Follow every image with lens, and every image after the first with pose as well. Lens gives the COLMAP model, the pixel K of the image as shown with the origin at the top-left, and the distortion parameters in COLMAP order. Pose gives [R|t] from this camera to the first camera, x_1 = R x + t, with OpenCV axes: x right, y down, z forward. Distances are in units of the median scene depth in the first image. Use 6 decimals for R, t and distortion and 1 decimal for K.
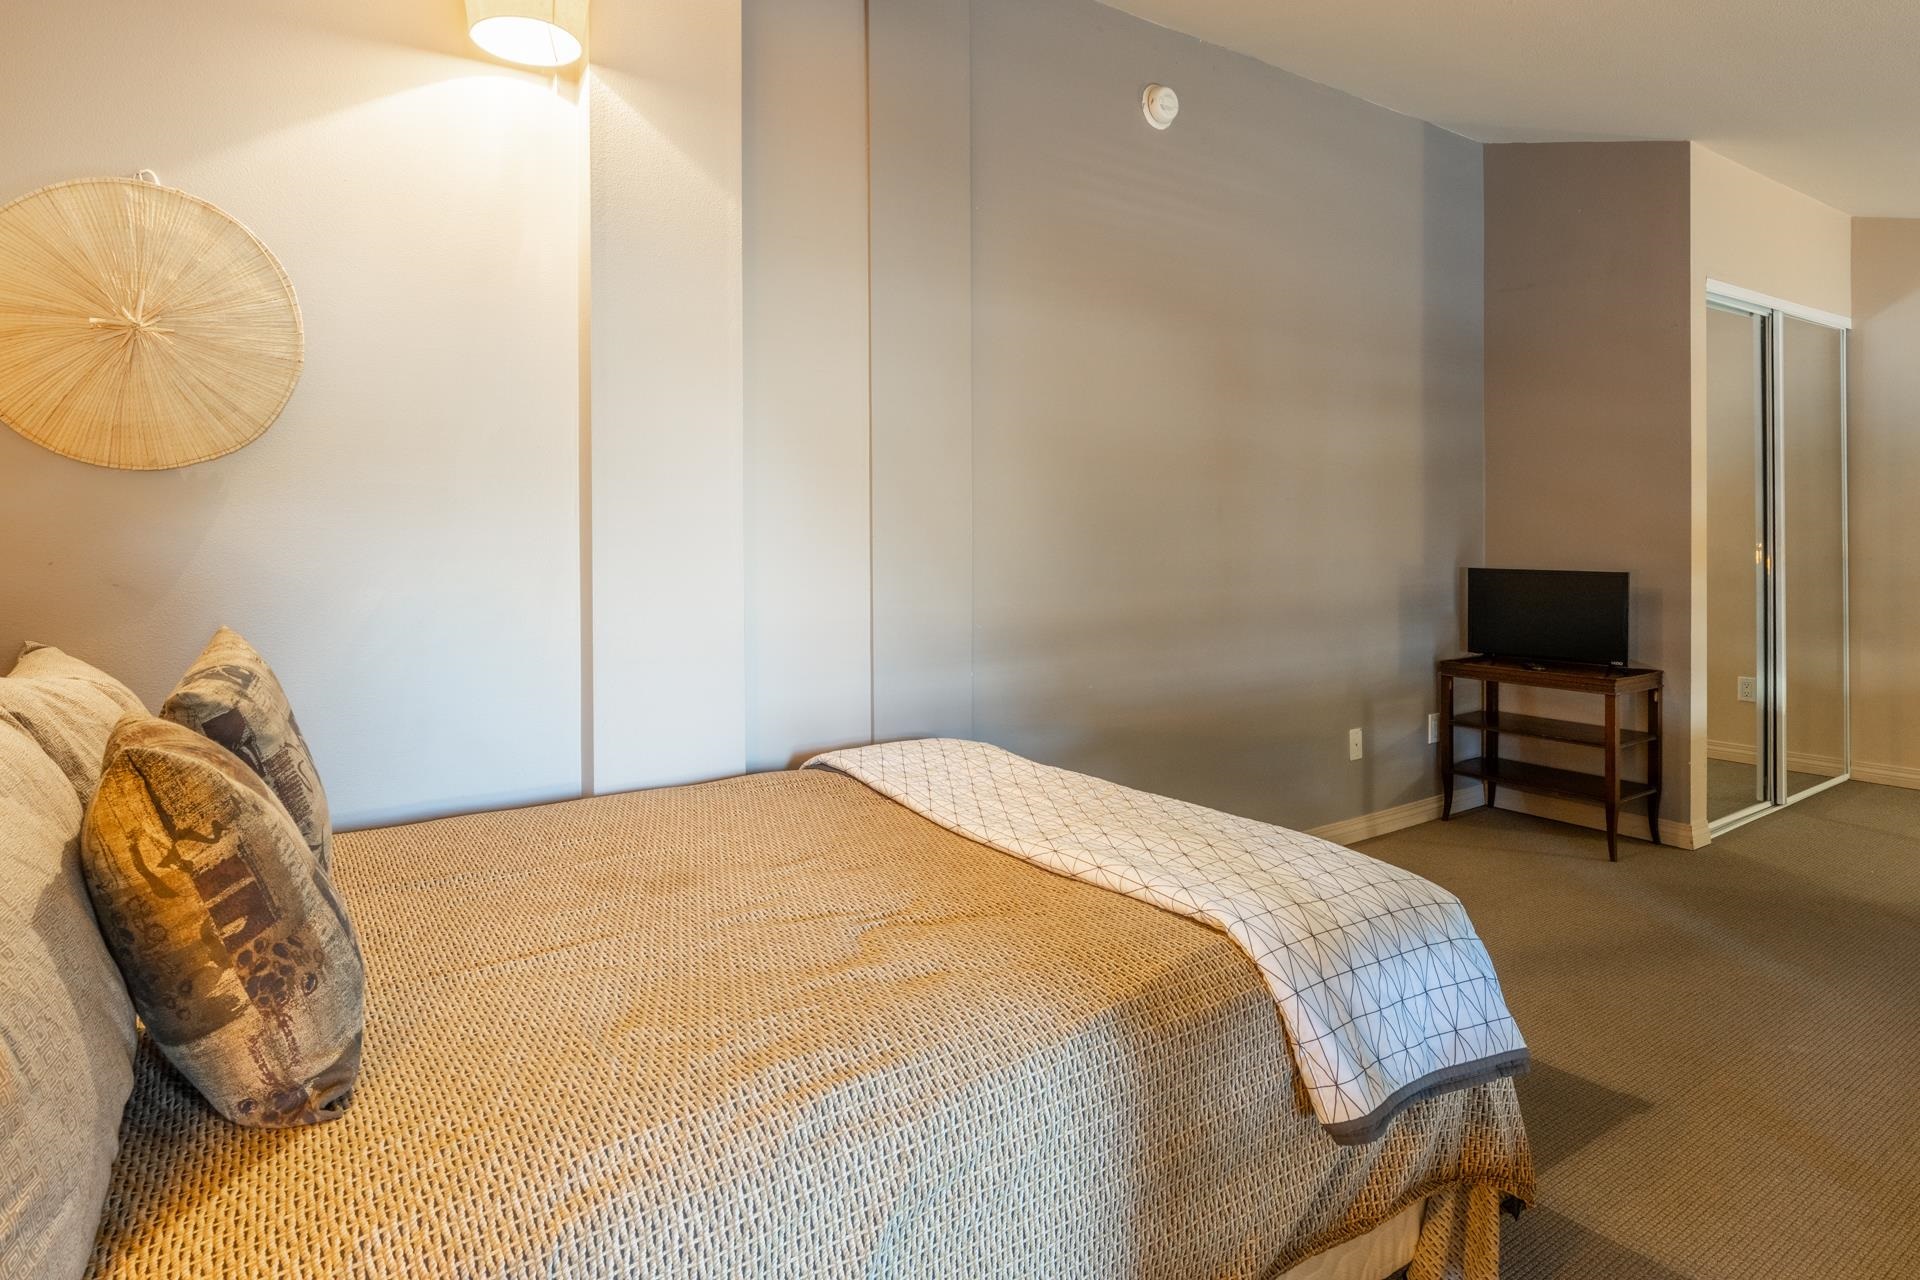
lens RADIAL K [[1056.7, 0, 933.5], [0, 1056.7, 523.8], [0, 0, 1]] dist [-0.003985, -0.001218]
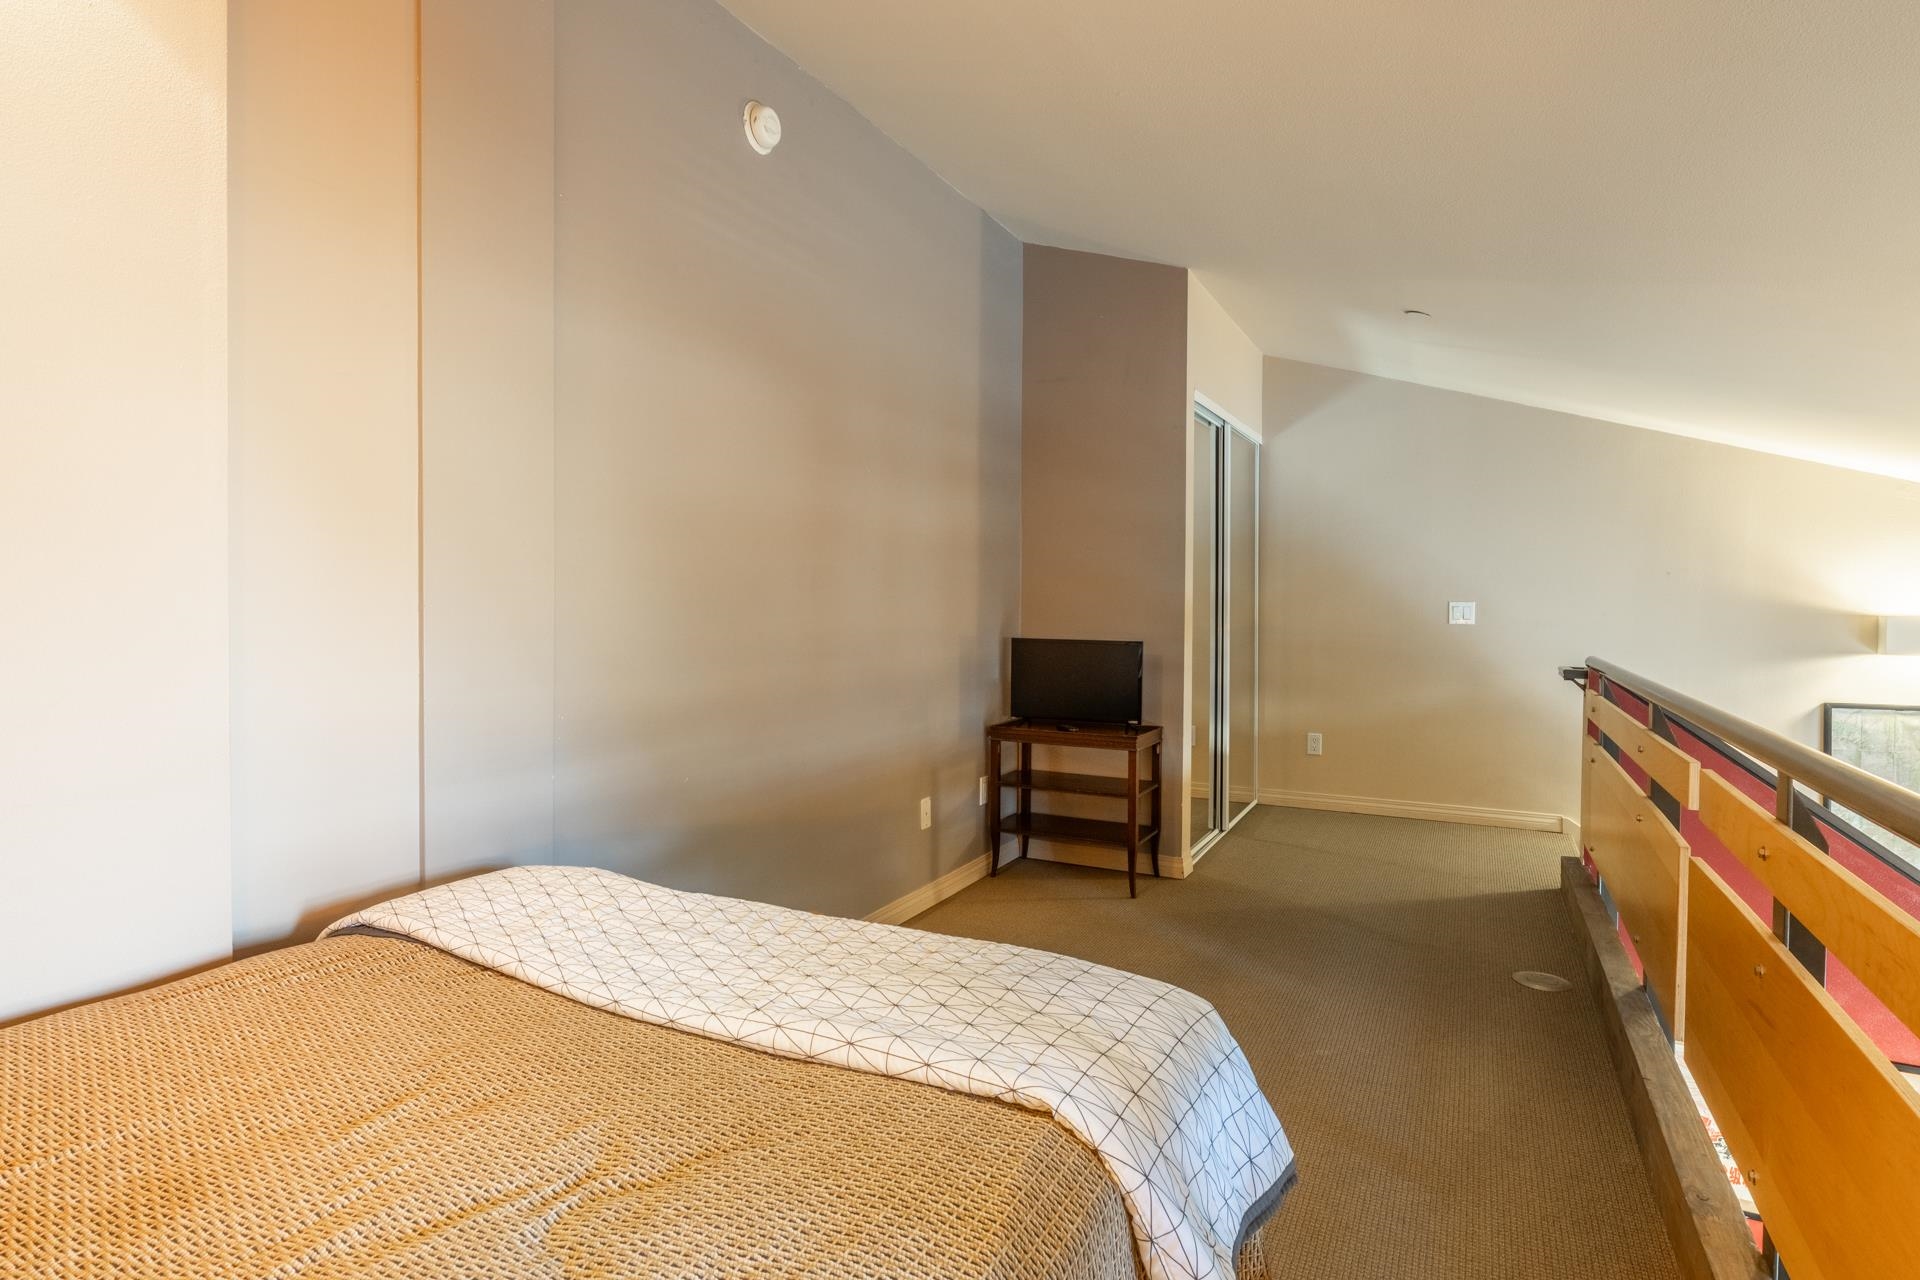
lens RADIAL K [[1024.0, 0, 932.3], [0, 1024.0, 615.6], [0, 0, 1]] dist [-0.001476, -0.001537]
pose [[0.879773, 0.002547, 0.475388, -0.063163], [-0.013681, 0.999707, 0.019964, -0.000630], [-0.475198, -0.024067, 0.879550, 0.140823]]
